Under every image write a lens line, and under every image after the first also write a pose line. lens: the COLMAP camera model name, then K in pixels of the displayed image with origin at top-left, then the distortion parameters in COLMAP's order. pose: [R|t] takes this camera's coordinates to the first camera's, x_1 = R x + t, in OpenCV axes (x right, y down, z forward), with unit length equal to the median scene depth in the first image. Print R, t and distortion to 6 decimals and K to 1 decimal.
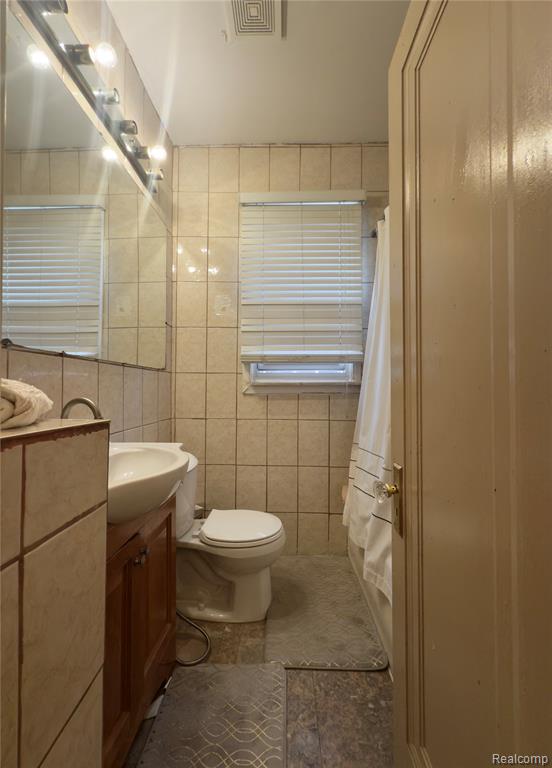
lens RADIAL K [[316.4, 0, 275.7], [0, 316.4, 385.6], [0, 0, 1]] dist [-0.003524, -0.000035]
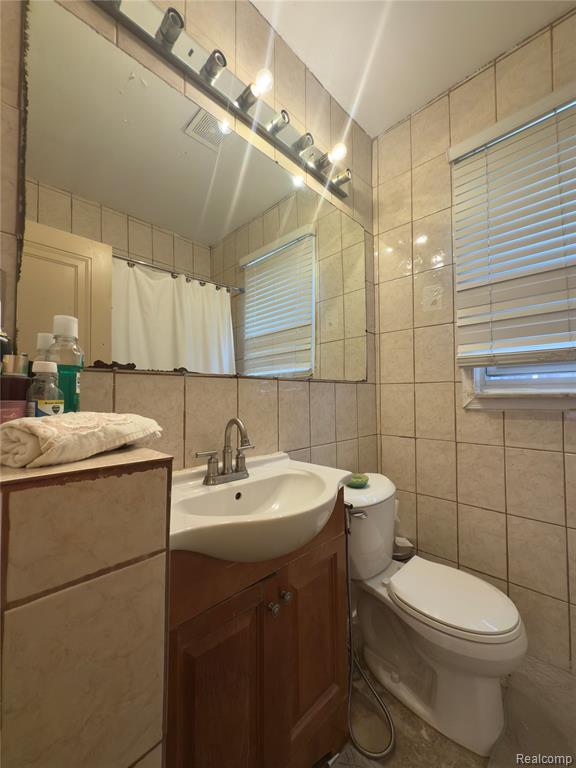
lens RADIAL K [[305.8, 0, 287.4], [0, 305.8, 384.8], [0, 0, 1]] dist [-0.002888, 0.000296]
pose [[0.725934, -0.031725, -0.687032, 0.093053], [0.018014, 0.999470, -0.027119, -0.019348], [0.687528, 0.007310, 0.726121, 0.186154]]
